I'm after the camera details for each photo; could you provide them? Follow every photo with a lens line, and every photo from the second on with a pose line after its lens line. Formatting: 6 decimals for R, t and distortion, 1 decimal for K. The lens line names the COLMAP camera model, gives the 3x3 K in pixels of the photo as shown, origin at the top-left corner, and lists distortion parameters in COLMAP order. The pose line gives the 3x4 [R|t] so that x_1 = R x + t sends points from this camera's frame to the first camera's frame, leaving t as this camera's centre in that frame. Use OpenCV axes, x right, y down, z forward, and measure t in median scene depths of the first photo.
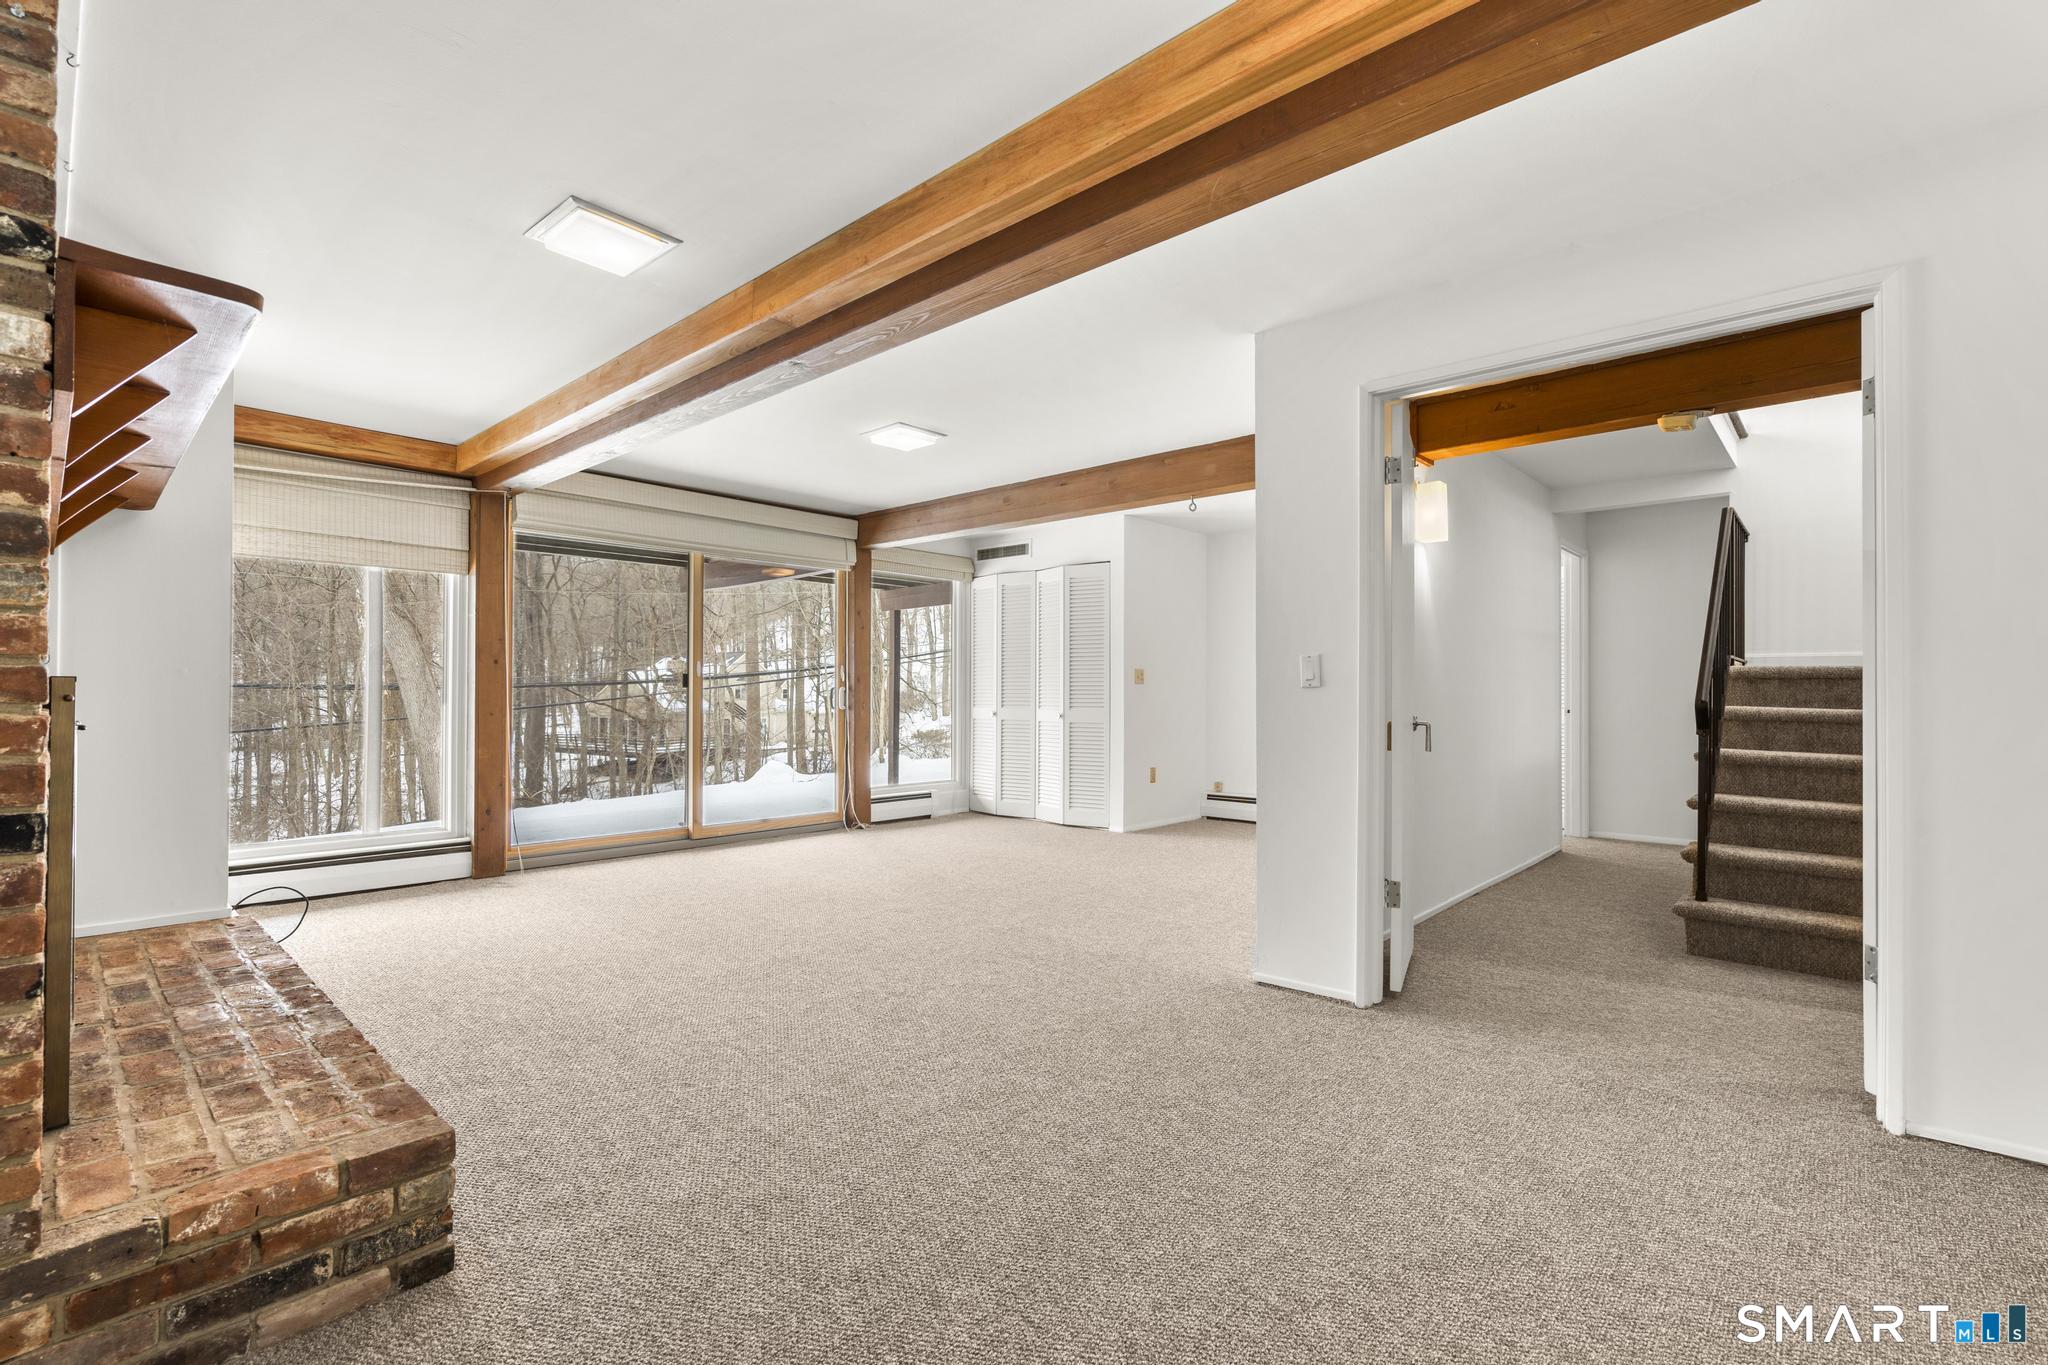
lens RADIAL K [[909.7, 0, 1024.0], [0, 909.7, 682.5], [0, 0, 1]] dist [-0.000018, -0.000197]
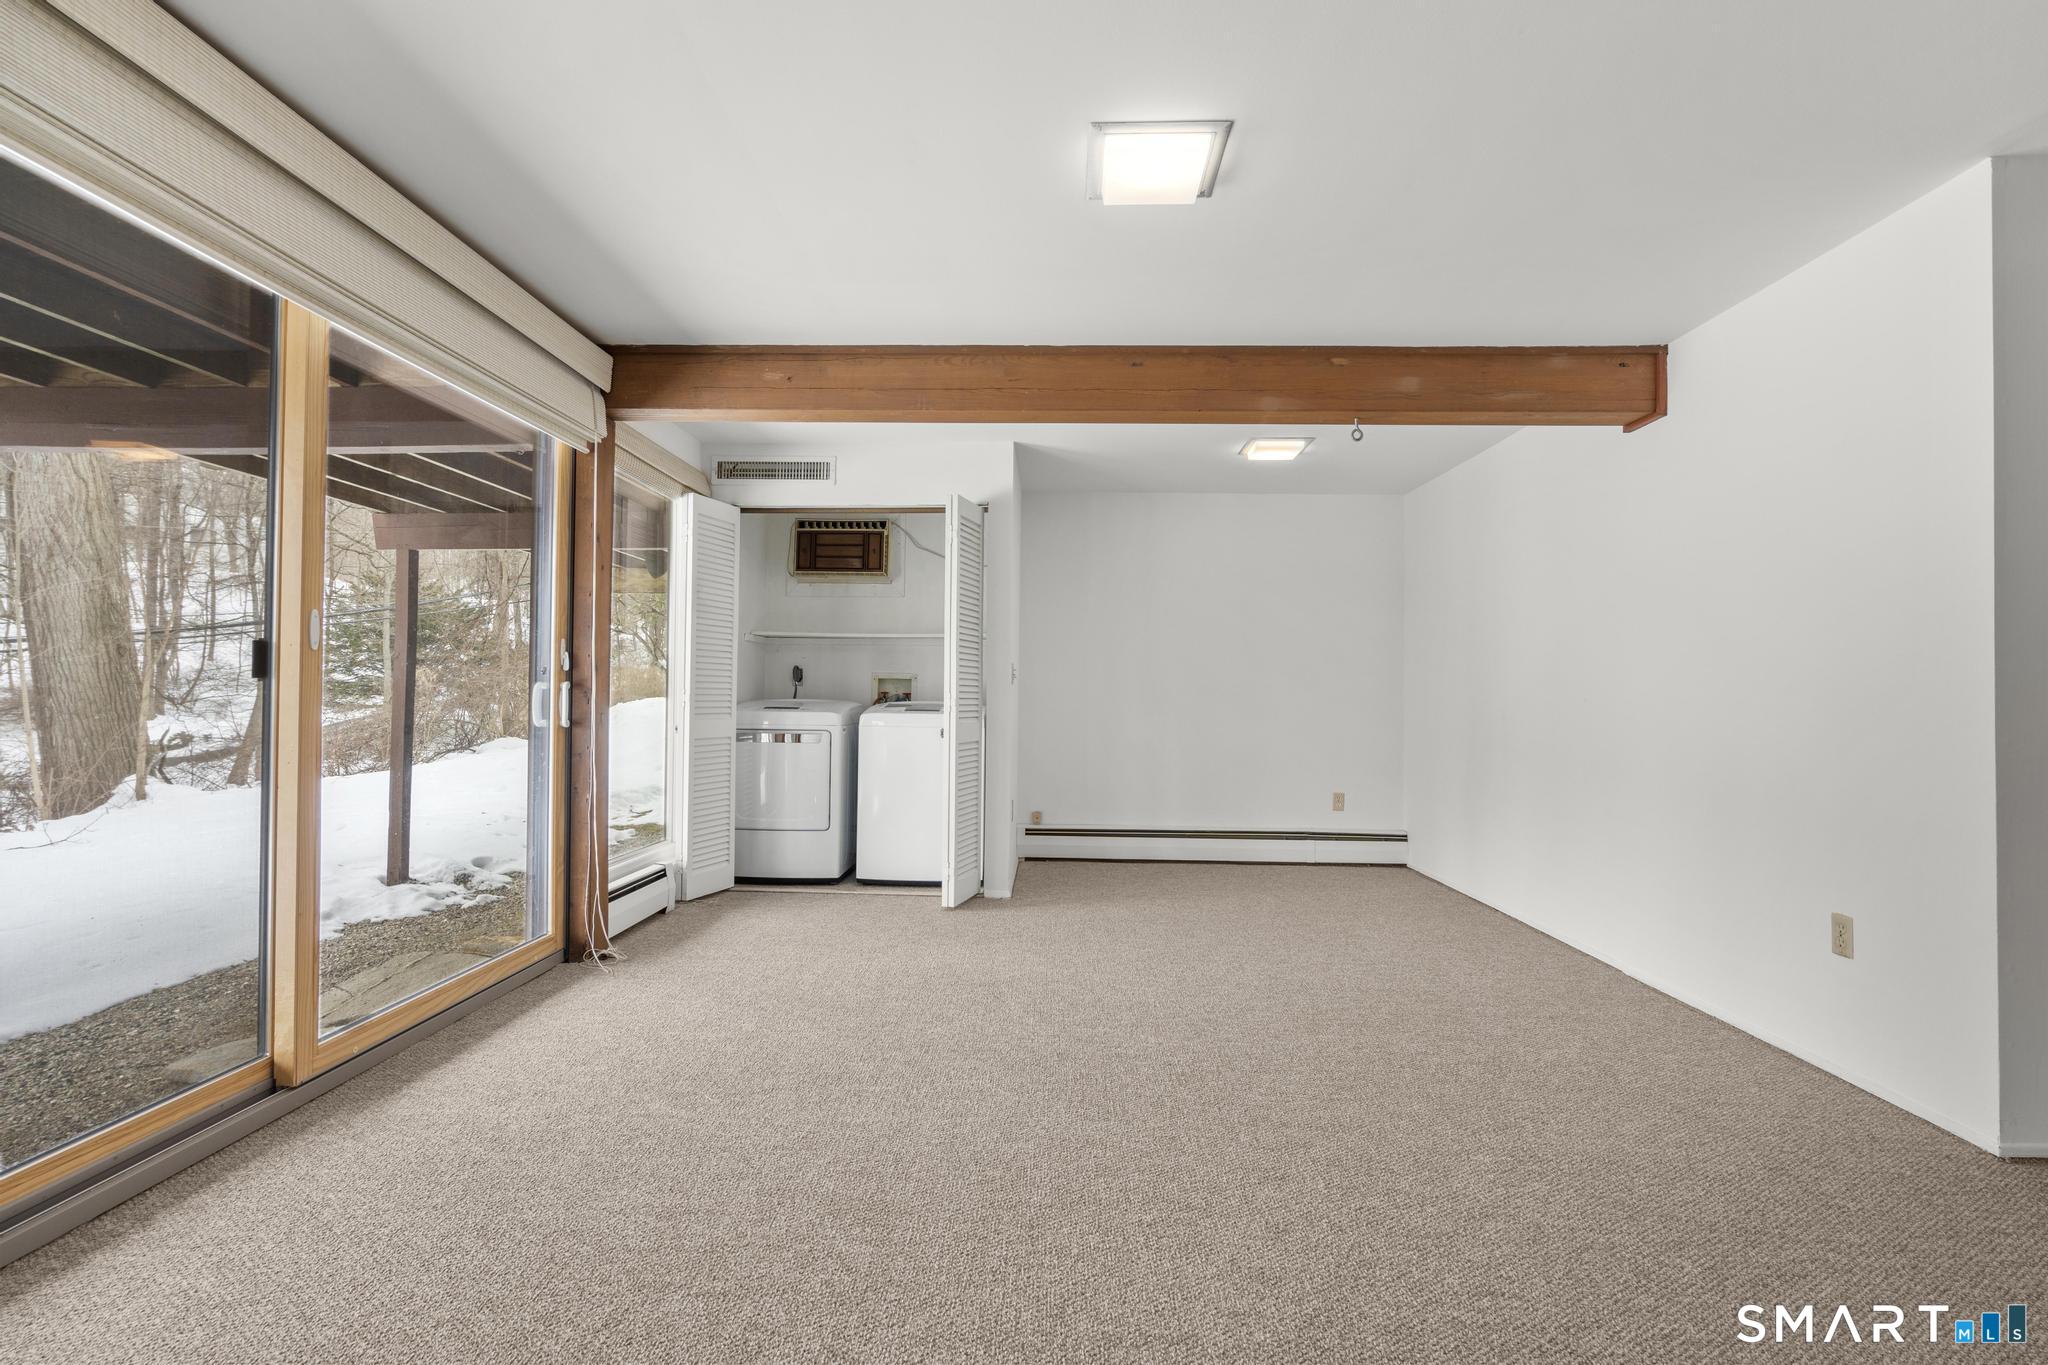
lens RADIAL K [[909.7, 0, 1024.0], [0, 909.7, 682.5], [0, 0, 1]] dist [-0.000018, -0.000197]
pose [[0.763679, 0.015137, 0.645418, -0.300051], [-0.016590, 0.999855, -0.003821, 0.002177], [-0.645383, -0.007790, 0.763820, 0.416139]]
